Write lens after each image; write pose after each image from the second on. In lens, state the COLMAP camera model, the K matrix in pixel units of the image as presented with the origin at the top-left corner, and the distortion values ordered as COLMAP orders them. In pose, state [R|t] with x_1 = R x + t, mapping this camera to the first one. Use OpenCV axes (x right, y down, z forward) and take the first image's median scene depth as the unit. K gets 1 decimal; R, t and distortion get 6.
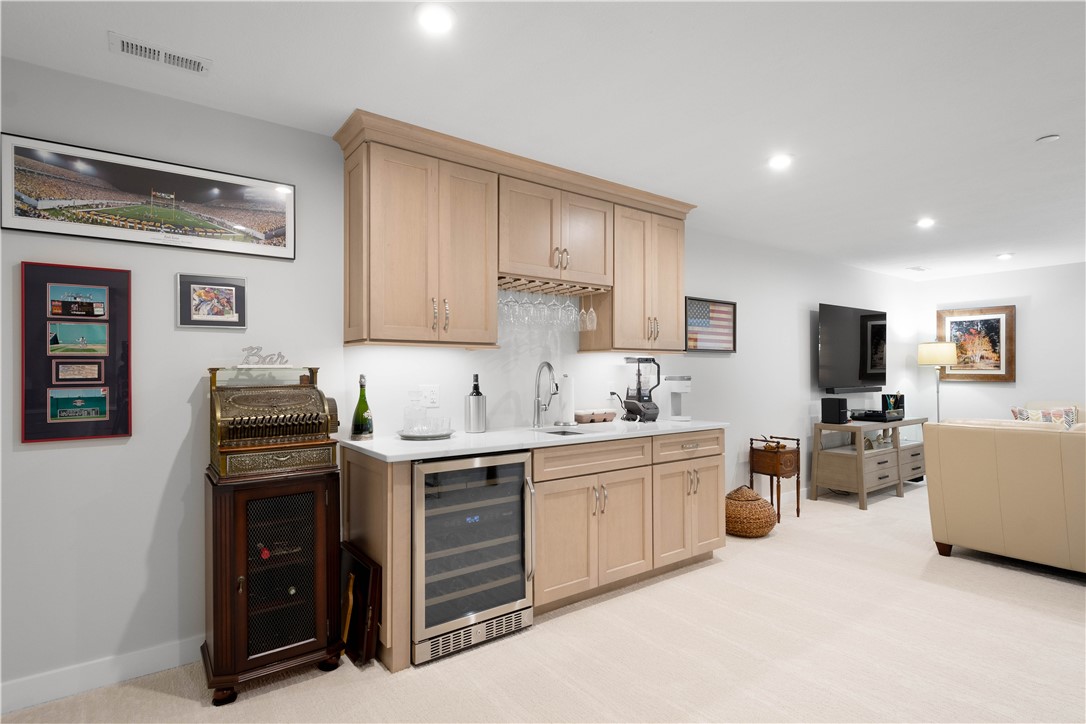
lens RADIAL K [[560.0, 0, 543.0], [0, 560.0, 362.0], [0, 0, 1]] dist [-0.000407, -0.000176]
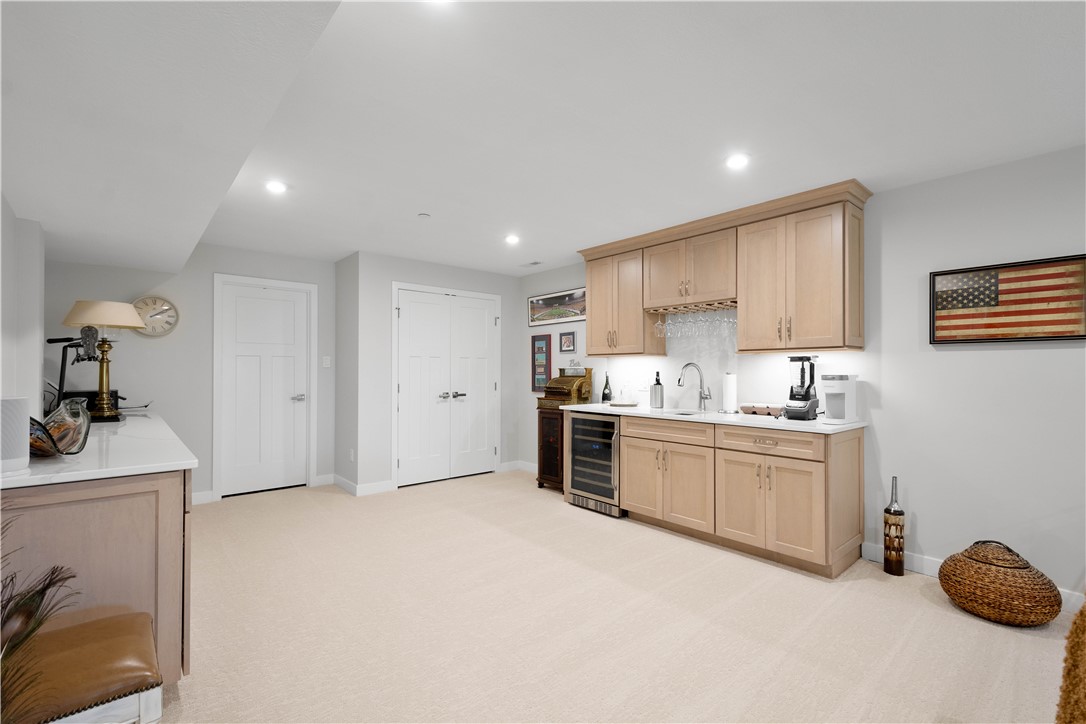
lens RADIAL K [[479.9, 0, 539.6], [0, 479.9, 371.9], [0, 0, 1]] dist [0.004164, -0.000414]
pose [[0.056079, 0.004791, -0.998415, 1.126469], [0.015584, 0.999862, 0.005673, 0.008770], [0.998305, -0.015878, 0.055997, 0.537050]]
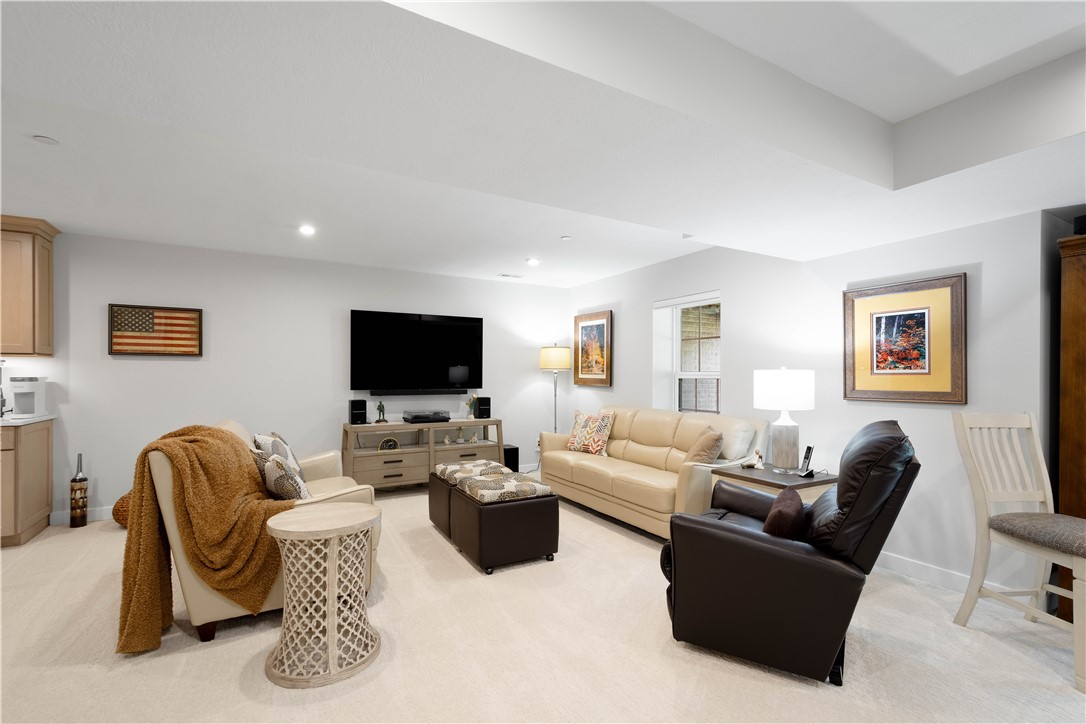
lens RADIAL K [[479.9, 0, 539.6], [0, 479.9, 371.9], [0, 0, 1]] dist [0.004164, -0.000414]
pose [[0.991929, 0.006069, -0.126651, 1.517257], [-0.004416, 0.999901, 0.013329, -0.002487], [0.126719, -0.012662, 0.991858, 0.232911]]
